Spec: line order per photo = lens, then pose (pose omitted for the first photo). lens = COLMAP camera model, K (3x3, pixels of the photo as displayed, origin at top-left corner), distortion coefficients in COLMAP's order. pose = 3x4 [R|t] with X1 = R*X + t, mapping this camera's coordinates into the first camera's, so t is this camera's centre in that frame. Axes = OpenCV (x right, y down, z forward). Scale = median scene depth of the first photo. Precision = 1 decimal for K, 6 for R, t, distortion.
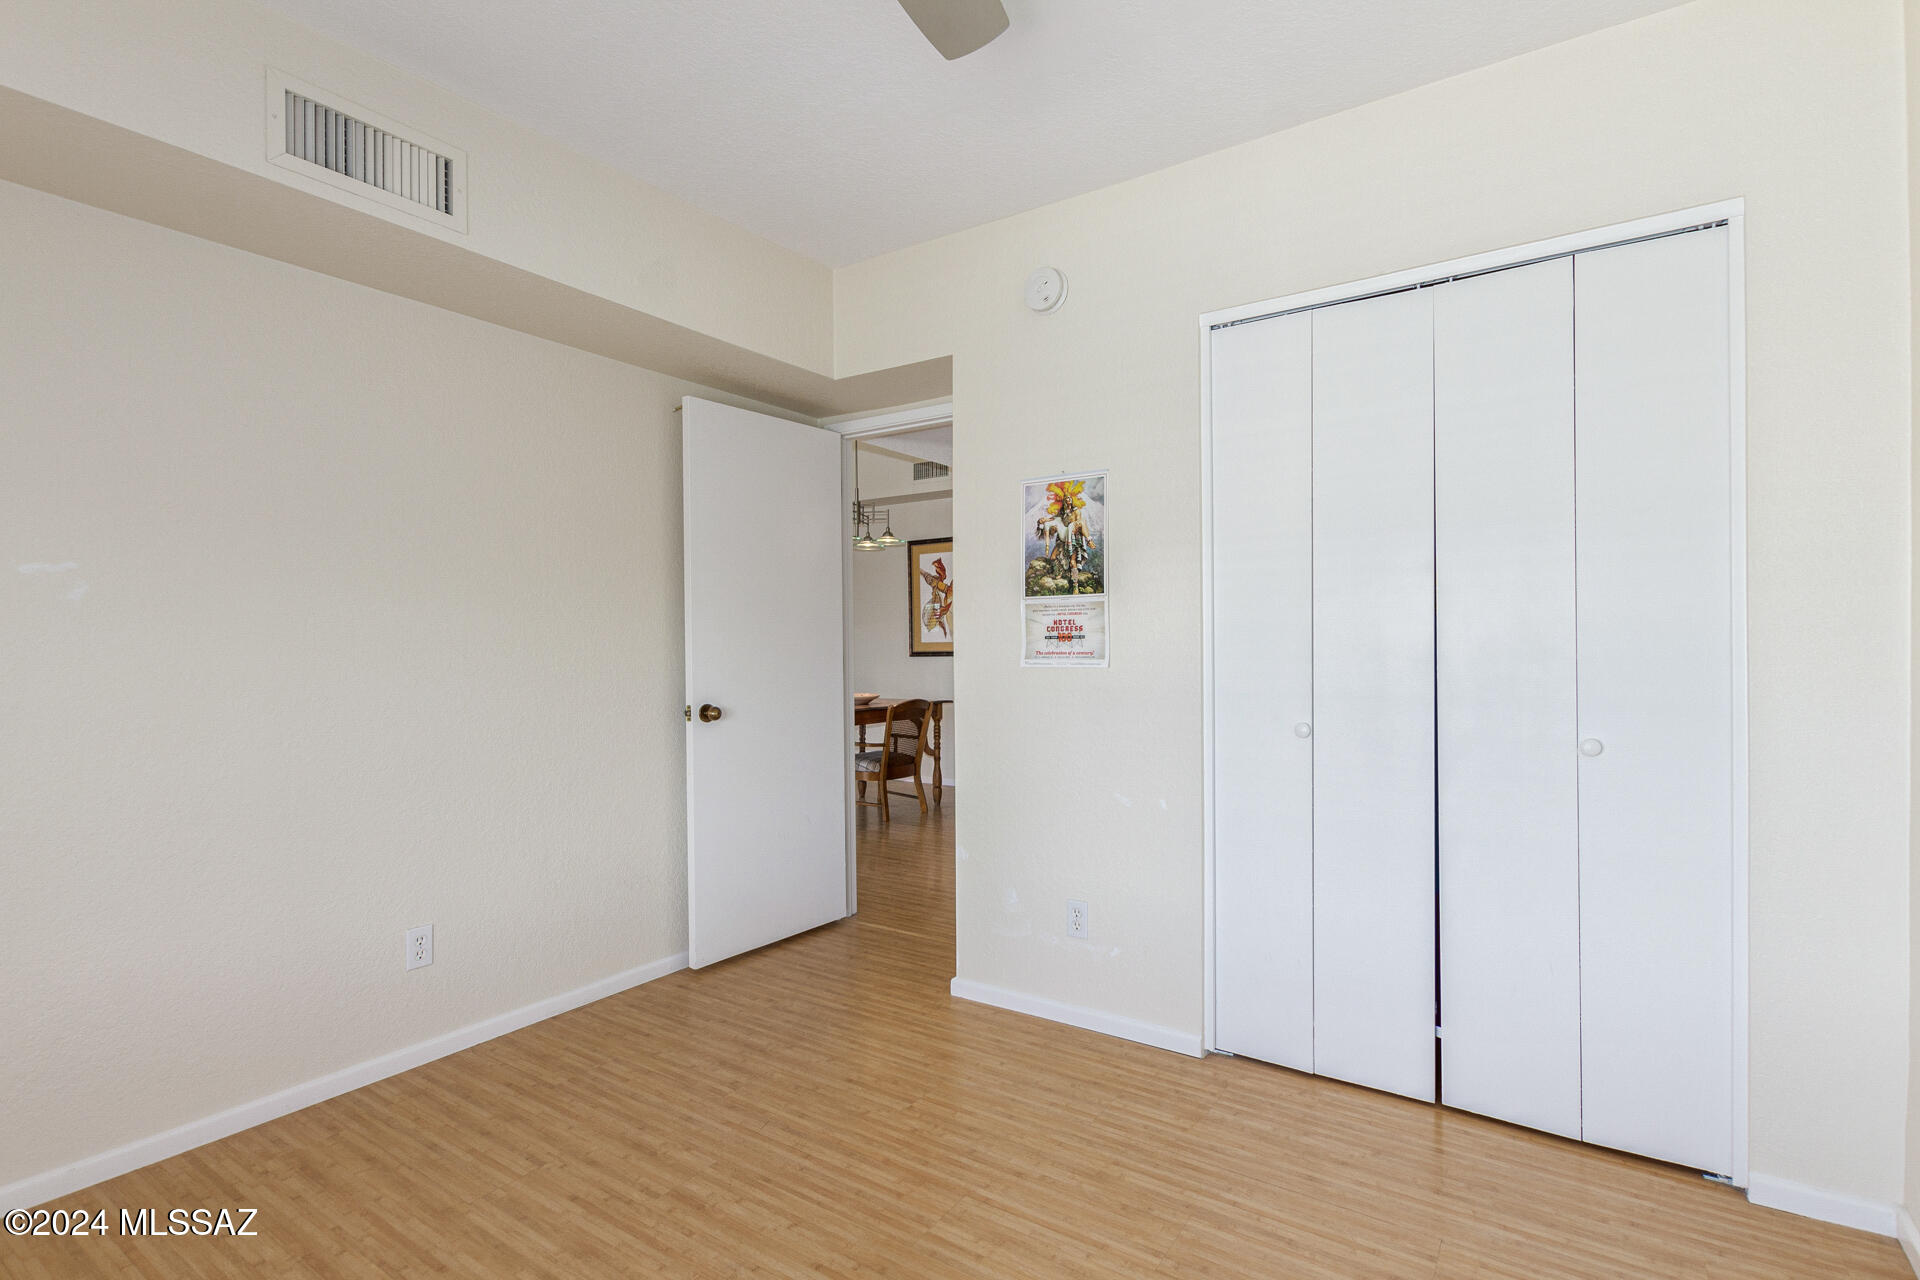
lens RADIAL K [[915.3, 0, 965.9], [0, 915.3, 640.8], [0, 0, 1]] dist [0.014425, -0.007599]
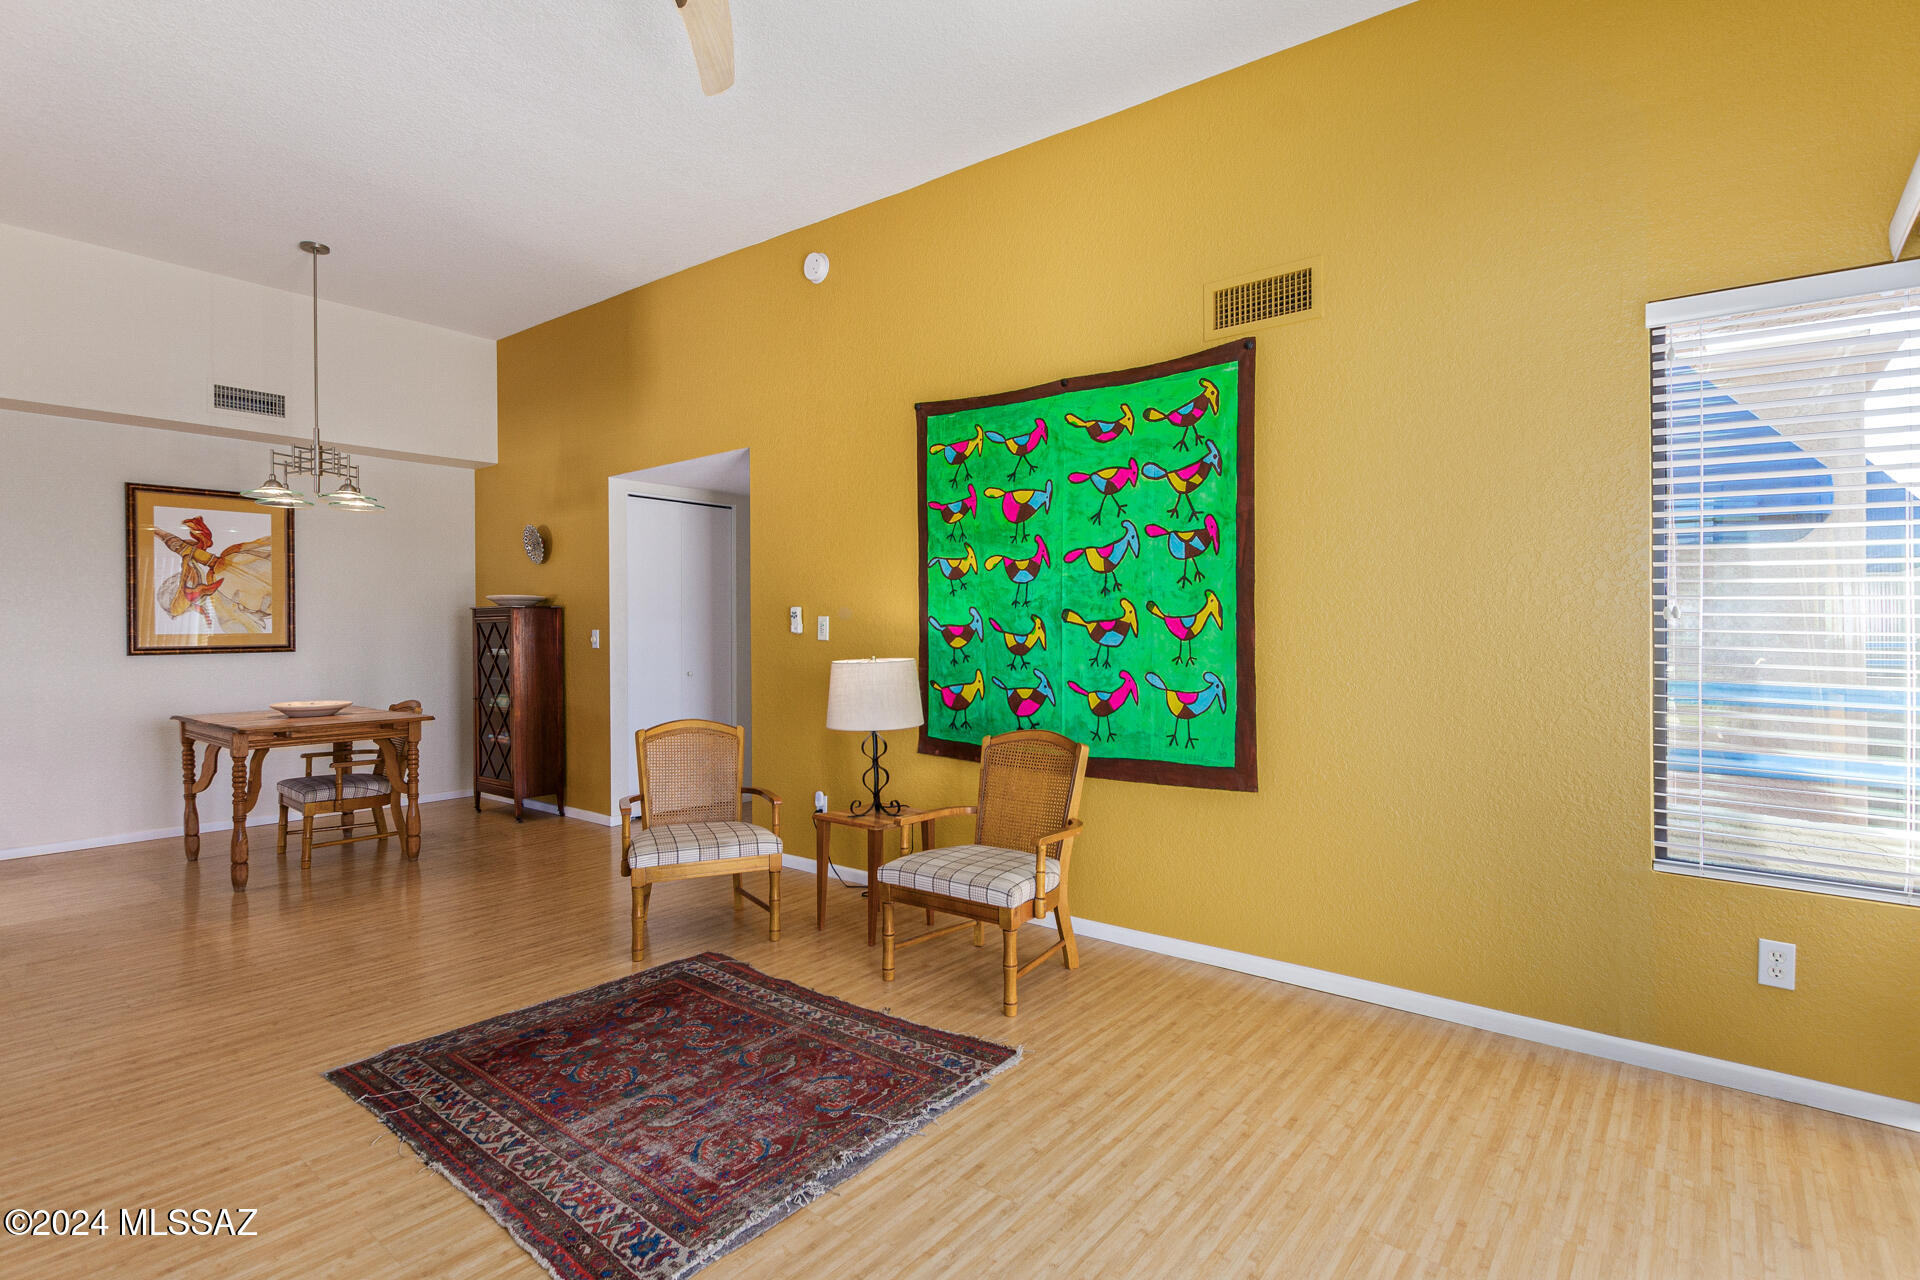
lens RADIAL K [[929.3, 0, 968.9], [0, 929.3, 628.1], [0, 0, 1]] dist [0.004983, -0.000379]
pose [[0.075166, 0.014998, 0.997058, -0.704255], [0.004593, 0.999871, -0.015387, 0.010672], [-0.997160, 0.005736, 0.075087, 0.345621]]
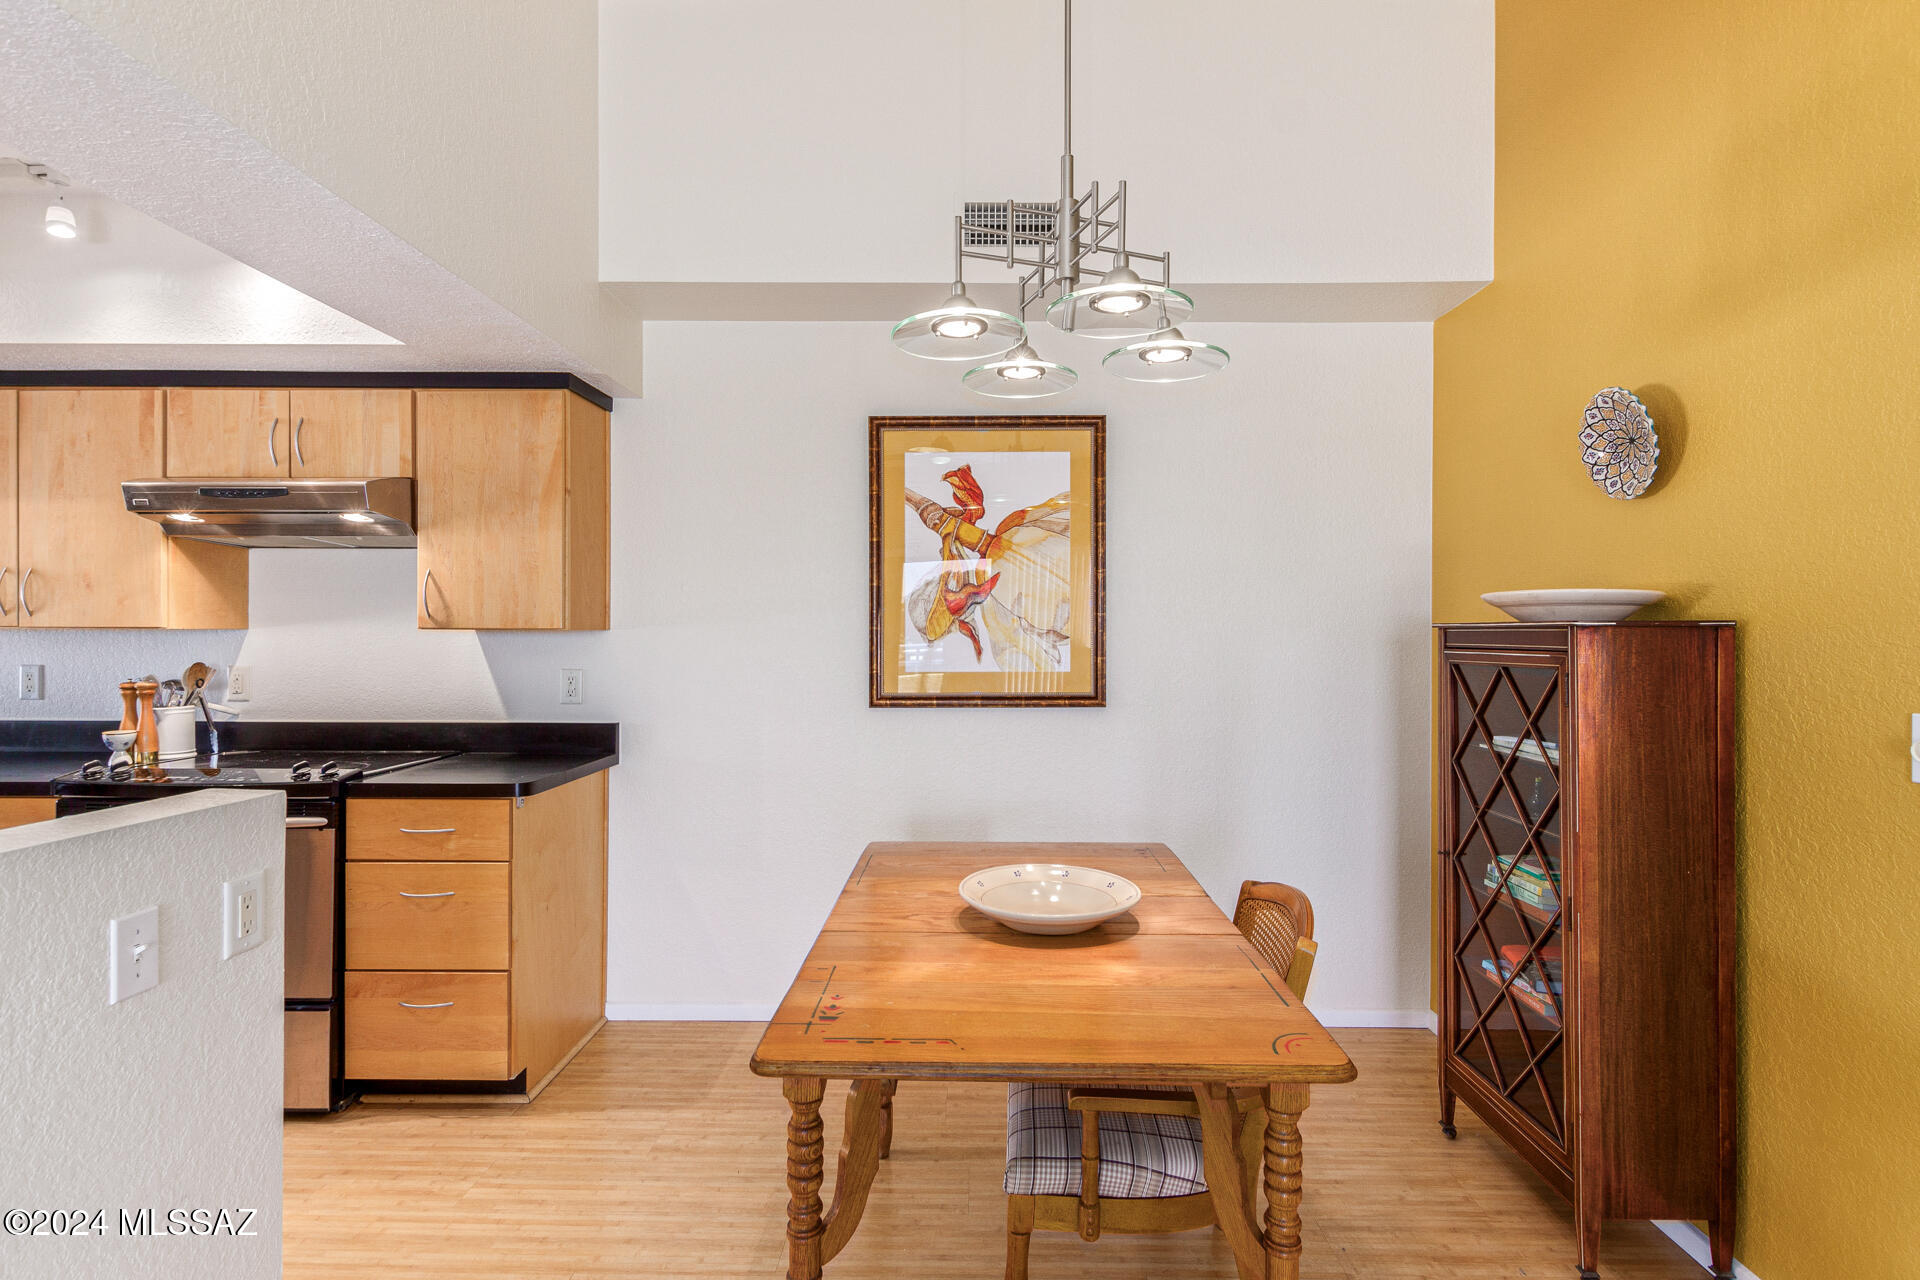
lens RADIAL K [[929.3, 0, 968.9], [0, 929.3, 628.1], [0, 0, 1]] dist [0.004983, -0.000379]
pose [[0.833438, 0.017095, 0.552349, -0.252962], [-0.014847, 0.999853, -0.008542, -0.014558], [-0.552414, -0.001081, 0.833569, 0.652663]]
